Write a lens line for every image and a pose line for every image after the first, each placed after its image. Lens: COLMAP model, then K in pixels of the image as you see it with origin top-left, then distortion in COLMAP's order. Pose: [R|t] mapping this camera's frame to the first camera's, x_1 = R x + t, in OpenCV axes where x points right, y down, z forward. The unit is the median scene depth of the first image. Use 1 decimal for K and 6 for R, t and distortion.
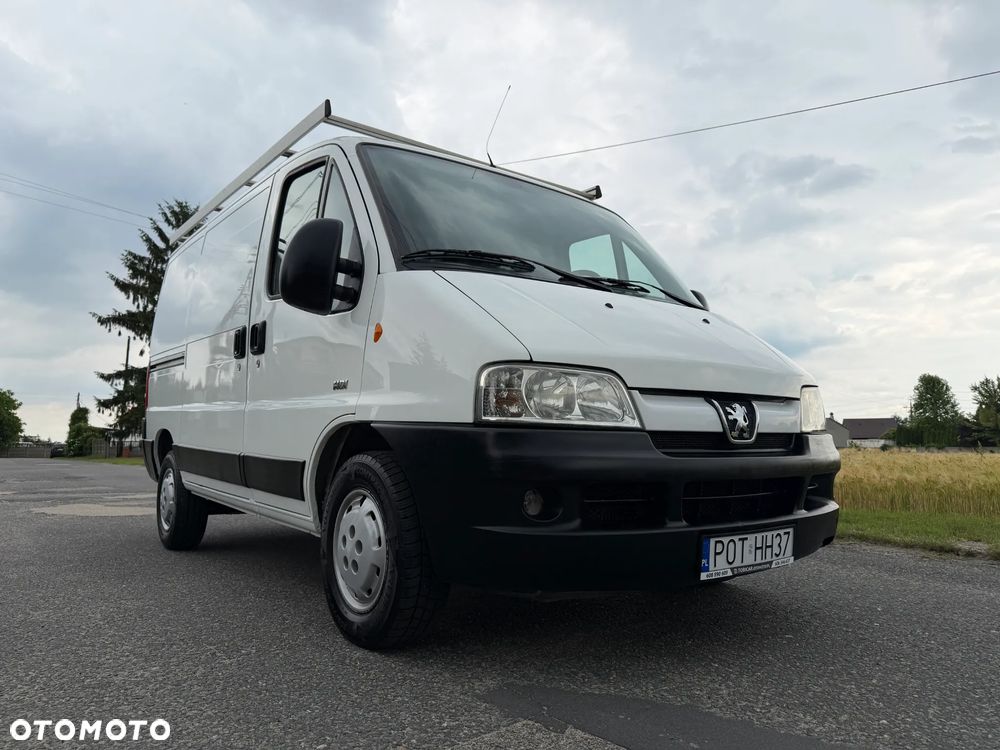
lens RADIAL K [[708.2, 0, 498.3], [0, 708.2, 369.5], [0, 0, 1]] dist [0.032288, -0.054202]
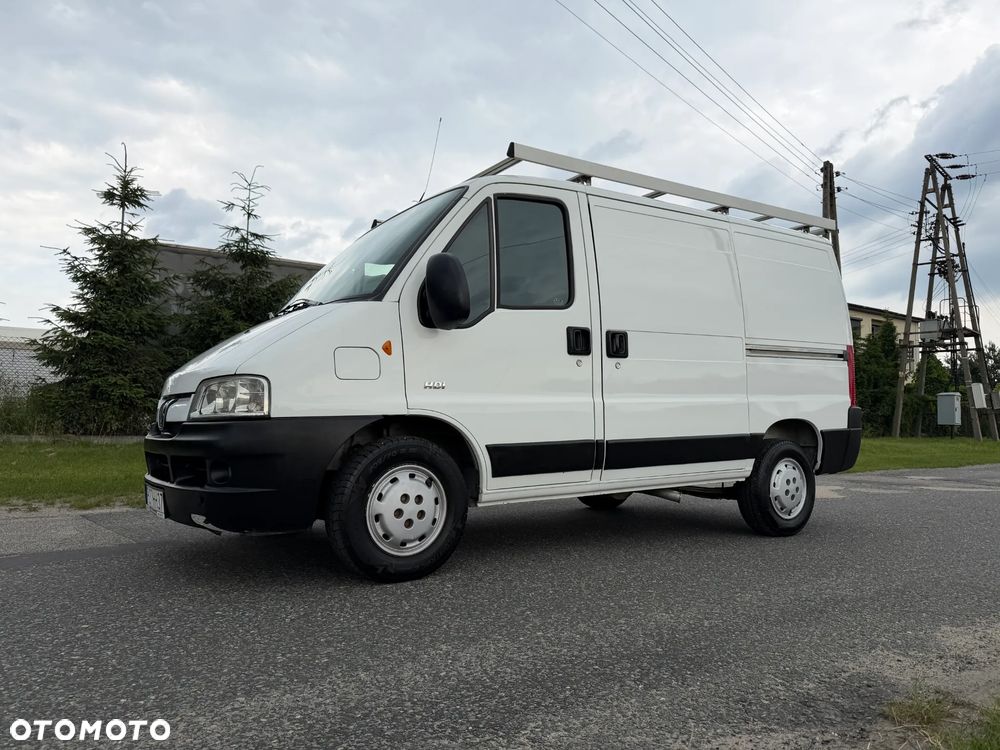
lens RADIAL K [[708.2, 0, 498.3], [0, 708.2, 369.5], [0, 0, 1]] dist [0.032288, -0.054202]
pose [[-0.046421, -0.081975, -0.995553, 1.809831], [0.098471, 0.991397, -0.086224, 0.179308], [0.994057, -0.102036, -0.037949, 1.777973]]
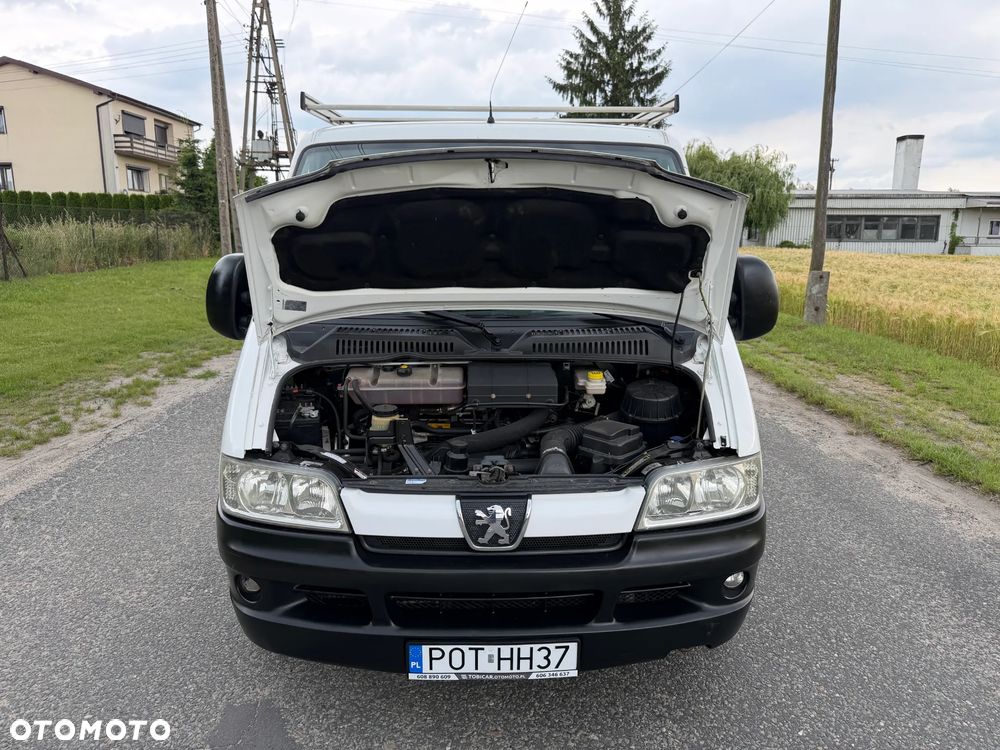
lens RADIAL K [[708.2, 0, 498.3], [0, 708.2, 369.5], [0, 0, 1]] dist [0.032288, -0.054202]
pose [[0.811640, 0.120101, -0.571678, 0.832925], [0.058891, 0.956828, 0.284625, -0.369145], [0.581182, -0.264679, 0.769528, 0.377328]]
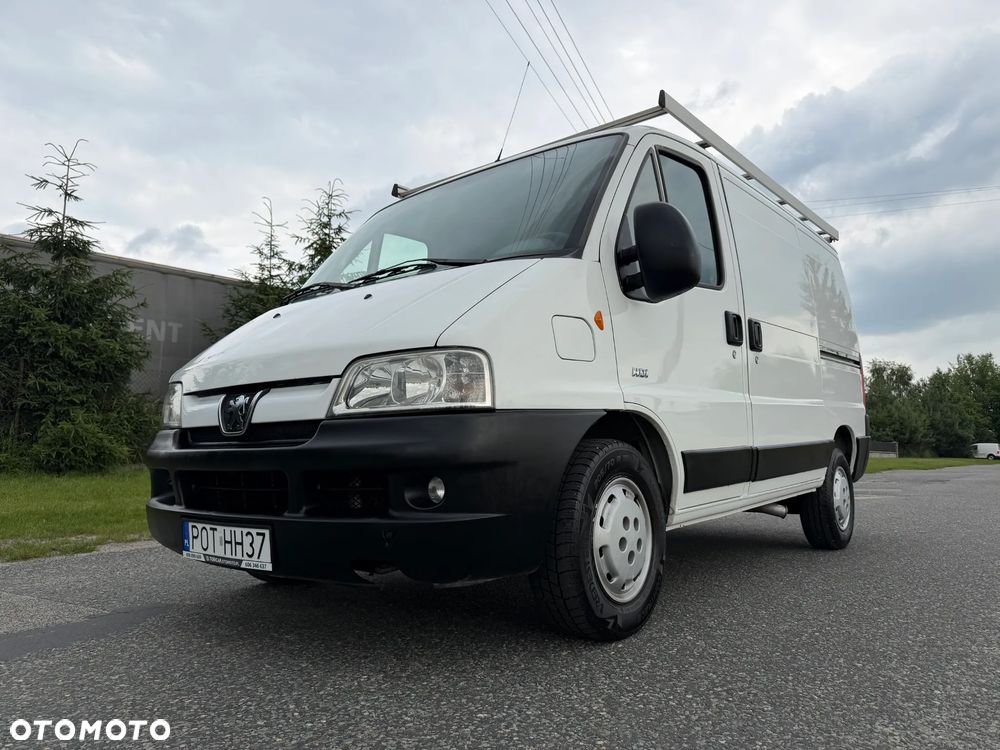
lens RADIAL K [[708.2, 0, 498.3], [0, 708.2, 369.5], [0, 0, 1]] dist [0.032288, -0.054202]
pose [[0.243648, -0.115662, -0.962942, 1.401864], [0.111021, 0.989663, -0.090780, 0.145233], [0.963488, -0.084789, 0.253970, 1.115390]]
